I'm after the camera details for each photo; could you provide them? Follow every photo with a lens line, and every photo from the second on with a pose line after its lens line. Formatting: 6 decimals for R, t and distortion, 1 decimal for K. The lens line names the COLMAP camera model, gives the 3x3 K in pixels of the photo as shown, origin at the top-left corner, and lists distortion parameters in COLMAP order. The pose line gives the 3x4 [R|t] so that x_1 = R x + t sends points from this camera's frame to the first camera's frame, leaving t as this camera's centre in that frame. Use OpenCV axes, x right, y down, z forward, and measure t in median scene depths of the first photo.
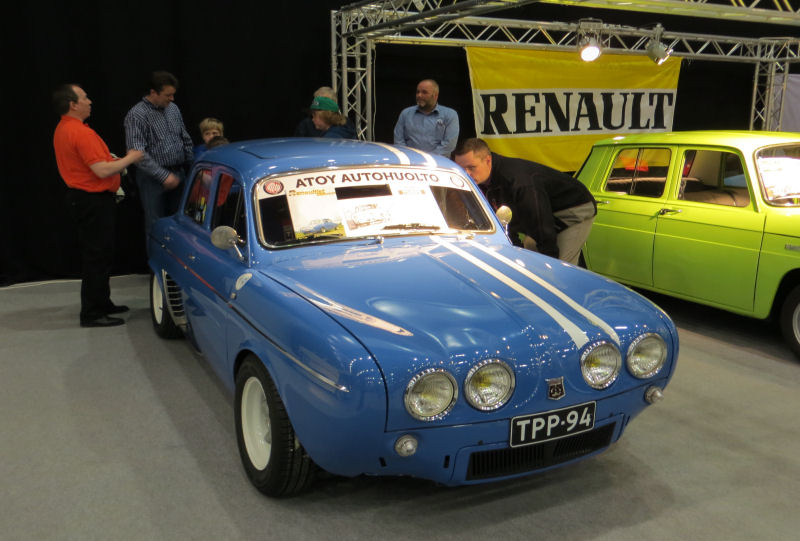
lens RADIAL K [[751.5, 0, 395.8], [0, 751.5, 292.2], [0, 0, 1]] dist [-0.022769, 0.000000]
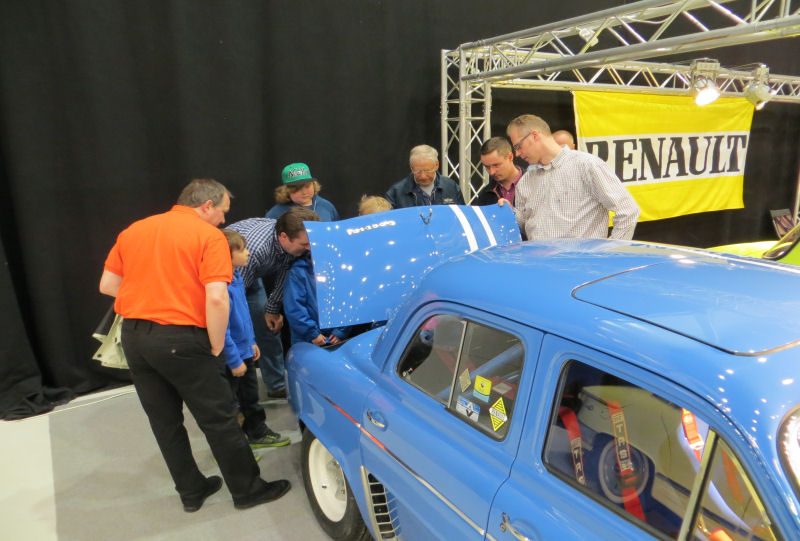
lens RADIAL K [[595.2, 0, 392.0], [0, 595.2, 277.8], [0, 0, 1]] dist [-0.009429, -0.001262]
pose [[0.997322, -0.027607, 0.067722, -0.171257], [0.027765, 0.999613, -0.001397, -0.102133], [-0.067657, 0.003274, 0.997703, 0.287404]]
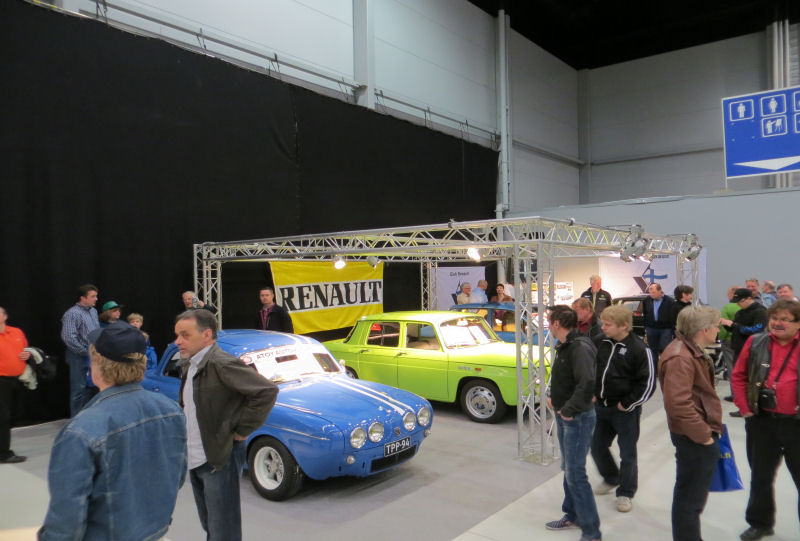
lens RADIAL K [[595.2, 0, 382.5], [0, 595.2, 261.3], [0, 0, 1]] dist [-0.009429, -0.001262]
pose [[0.921570, -0.009113, 0.388105, -0.186736], [0.105042, 0.968286, -0.226691, 0.005174], [-0.373731, 0.249679, 0.893300, -0.289699]]
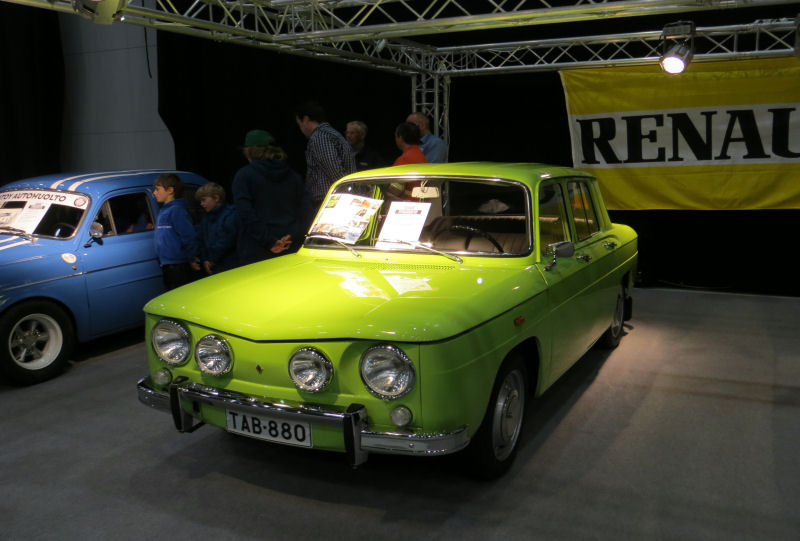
lens RADIAL K [[751.5, 0, 399.0], [0, 751.5, 271.9], [0, 0, 1]] dist [-0.022769, 0.000000]
pose [[0.615289, 0.116205, -0.779690, 0.693379], [-0.159211, 0.987011, 0.021464, -0.065416], [0.772057, 0.110929, 0.625798, 0.277264]]
